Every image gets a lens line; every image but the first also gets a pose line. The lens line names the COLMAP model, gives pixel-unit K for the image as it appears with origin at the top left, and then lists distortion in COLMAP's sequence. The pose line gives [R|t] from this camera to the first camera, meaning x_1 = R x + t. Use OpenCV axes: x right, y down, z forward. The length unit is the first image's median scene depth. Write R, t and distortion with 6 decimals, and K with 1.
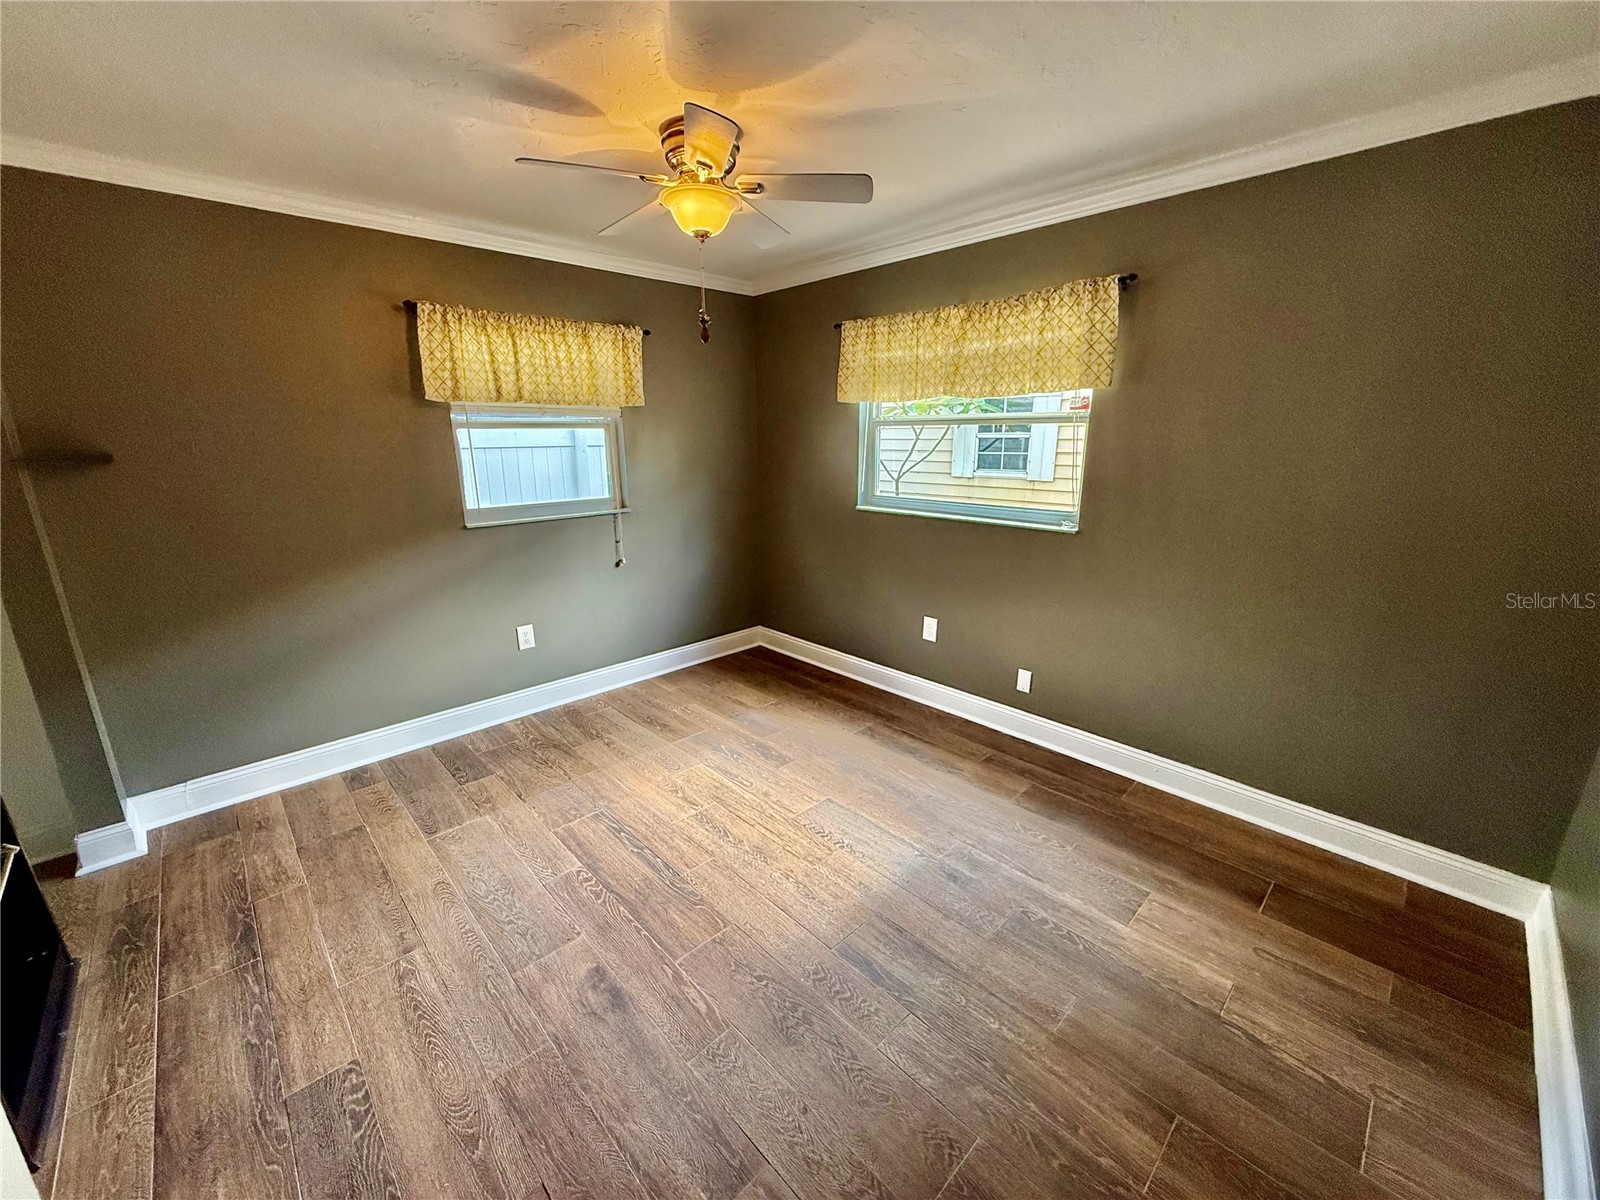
lens RADIAL K [[637.3, 0, 796.3], [0, 637.3, 600.6], [0, 0, 1]] dist [-0.000862, 0.000283]
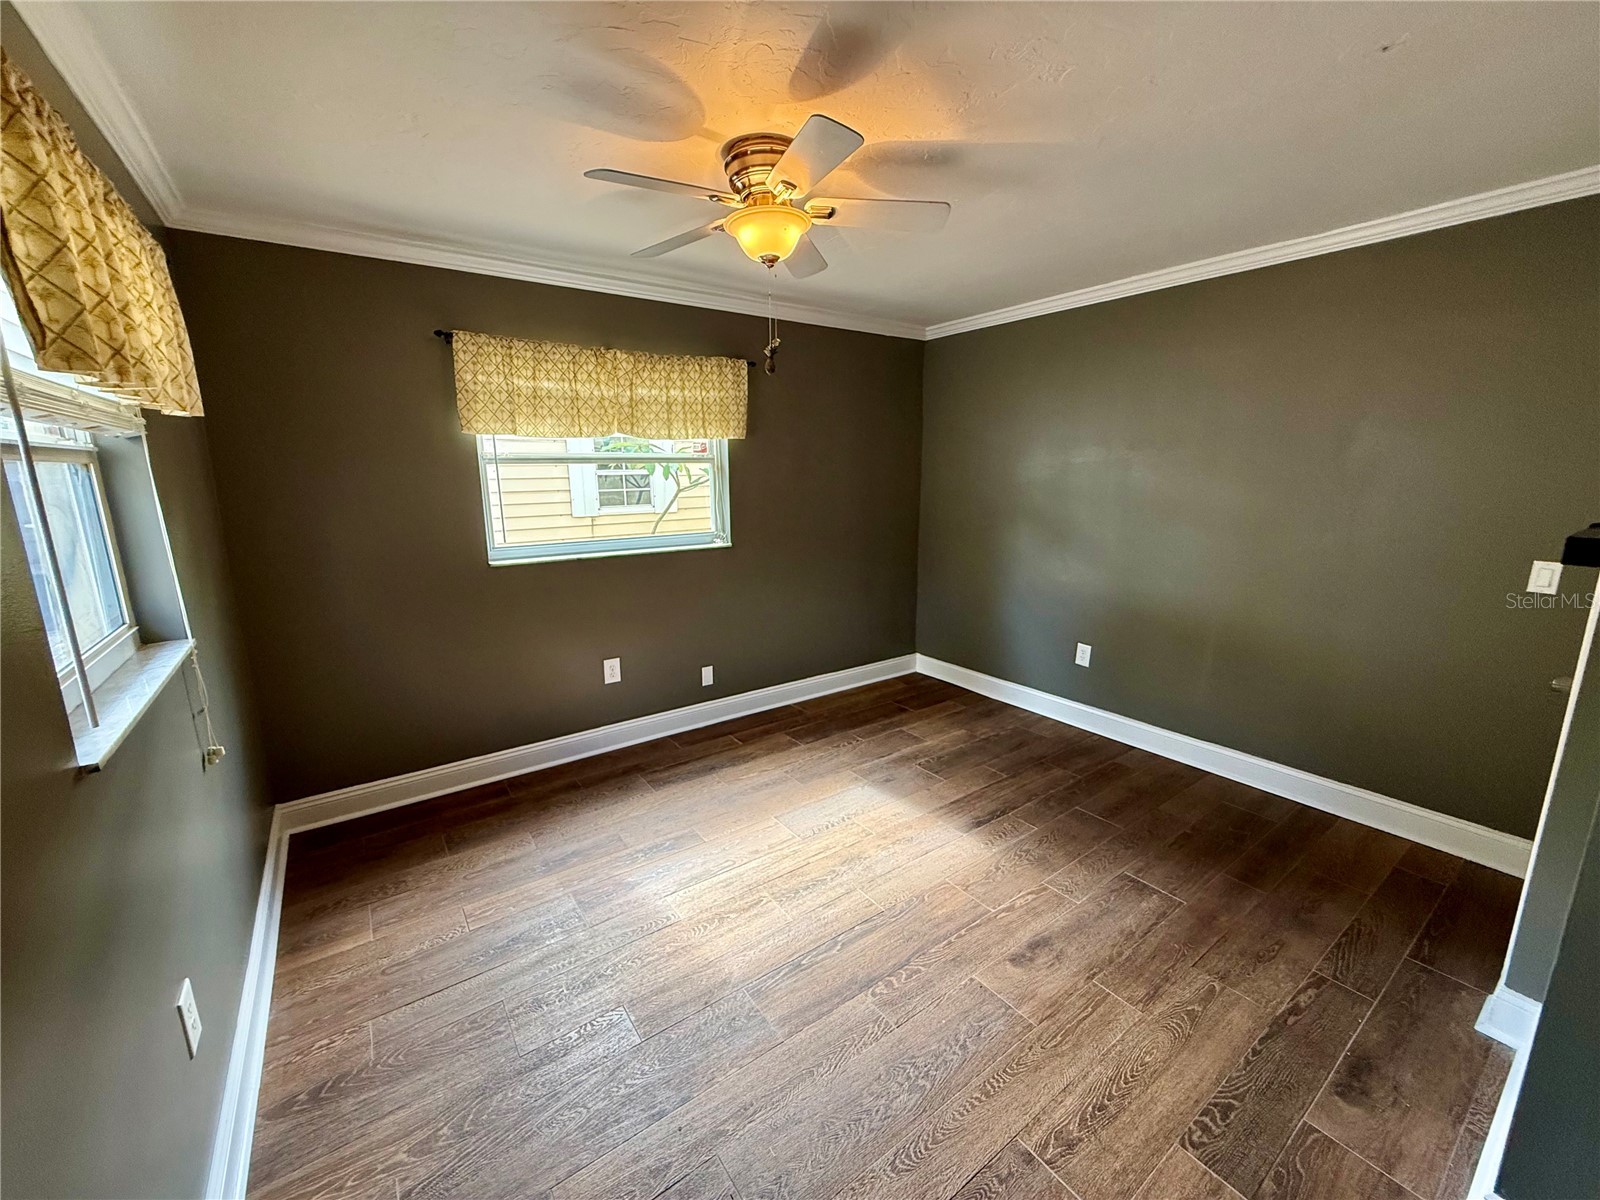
lens RADIAL K [[637.3, 0, 797.0], [0, 637.3, 601.7], [0, 0, 1]] dist [-0.000862, 0.000283]
pose [[0.138543, -0.200165, 0.969917, -0.908525], [0.260303, 0.952288, 0.159345, -0.185658], [-0.955536, 0.230396, 0.184037, 0.714890]]
